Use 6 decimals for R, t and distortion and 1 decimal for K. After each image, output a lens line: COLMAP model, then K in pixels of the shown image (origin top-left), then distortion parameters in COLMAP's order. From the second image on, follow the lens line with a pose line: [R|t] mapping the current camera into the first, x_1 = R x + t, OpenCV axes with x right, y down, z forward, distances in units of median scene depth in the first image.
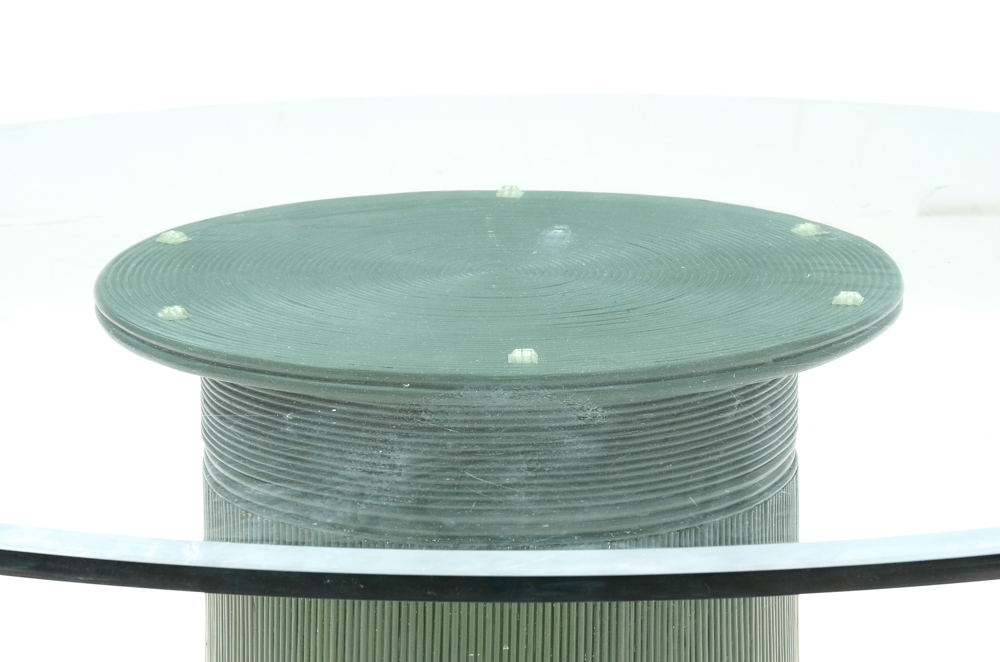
lens RADIAL K [[3735.1, 0, 487.2], [0, 3735.1, 330.3], [0, 0, 1]] dist [1.295673, 0.611994]
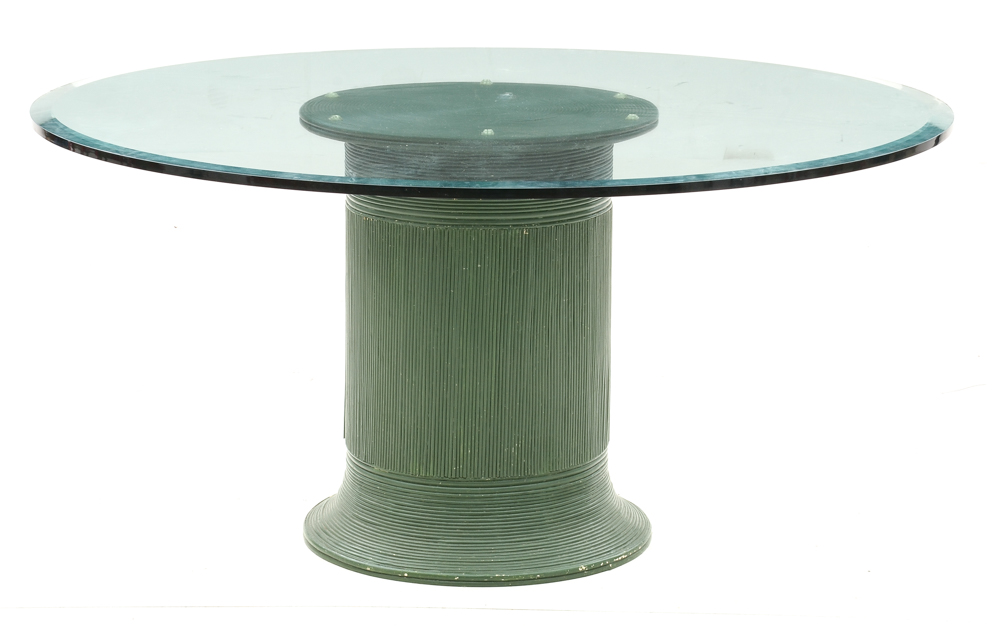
lens RADIAL K [[2723.0, 0, 473.8], [0, 2723.0, 312.6], [0, 0, 1]] dist [0.525193, 0.195493]
pose [[0.999871, 0.014503, -0.006919, 0.013410], [-0.014590, 0.999812, -0.012735, 0.132135], [0.006733, 0.012834, 0.999895, -0.646986]]
